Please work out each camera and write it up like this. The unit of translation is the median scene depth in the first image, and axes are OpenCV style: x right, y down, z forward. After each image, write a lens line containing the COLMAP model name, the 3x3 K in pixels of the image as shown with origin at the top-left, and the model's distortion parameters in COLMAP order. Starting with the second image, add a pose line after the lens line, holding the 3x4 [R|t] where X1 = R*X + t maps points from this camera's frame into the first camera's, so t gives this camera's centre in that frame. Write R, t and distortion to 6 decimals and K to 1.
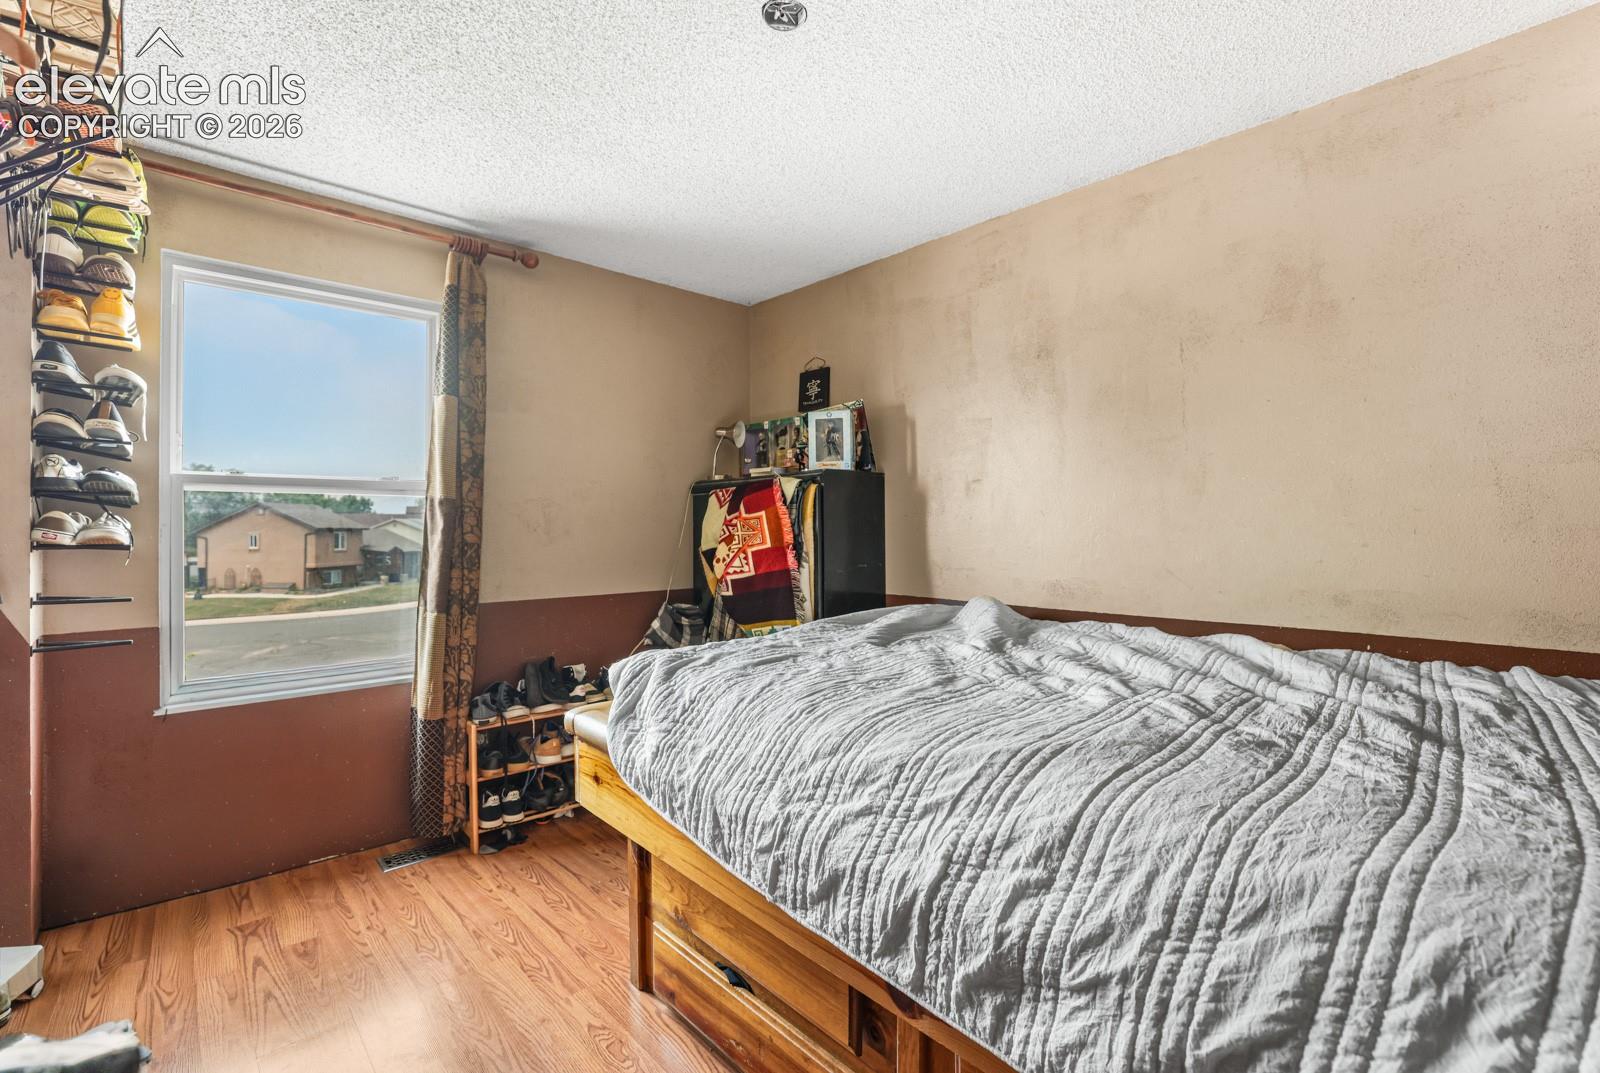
lens RADIAL K [[691.2, 0, 788.1], [0, 691.2, 535.2], [0, 0, 1]] dist [-0.043376, 0.012701]
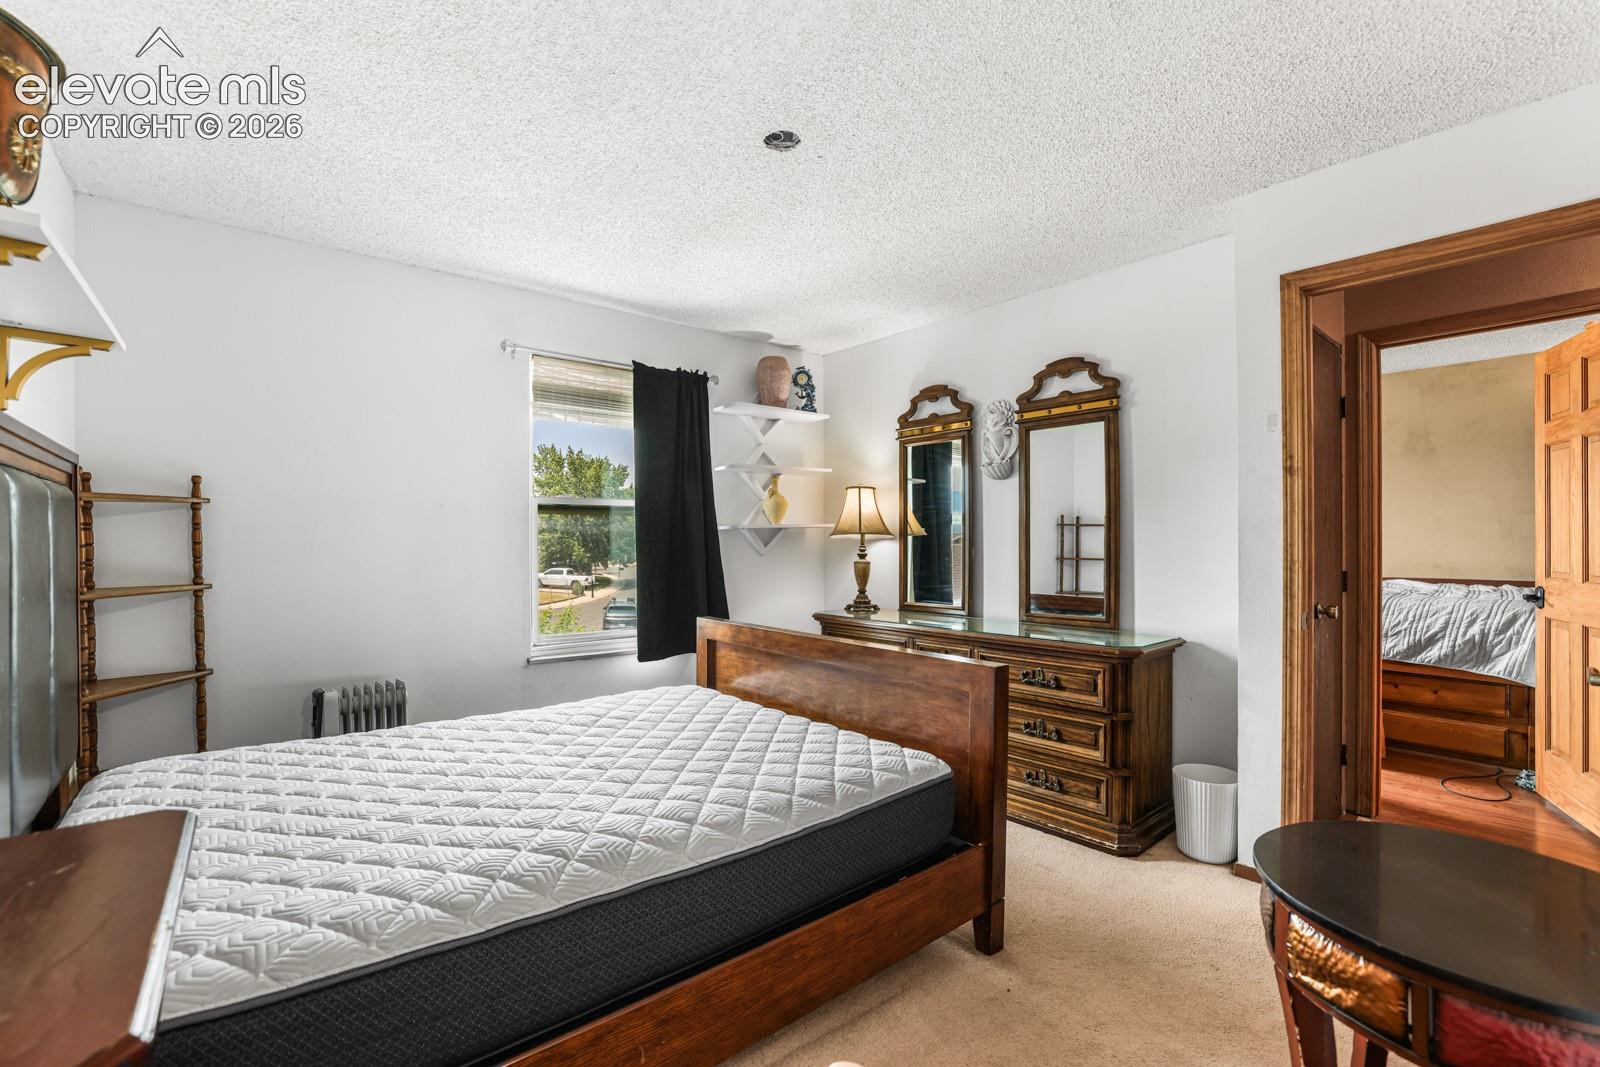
lens RADIAL K [[691.2, 0, 788.1], [0, 691.2, 532.2], [0, 0, 1]] dist [-0.043376, 0.012701]
pose [[0.998972, 0.009718, -0.044283, -3.623160], [-0.010243, 0.999880, -0.011651, 0.059717], [0.044165, 0.012093, 0.998951, -3.913135]]
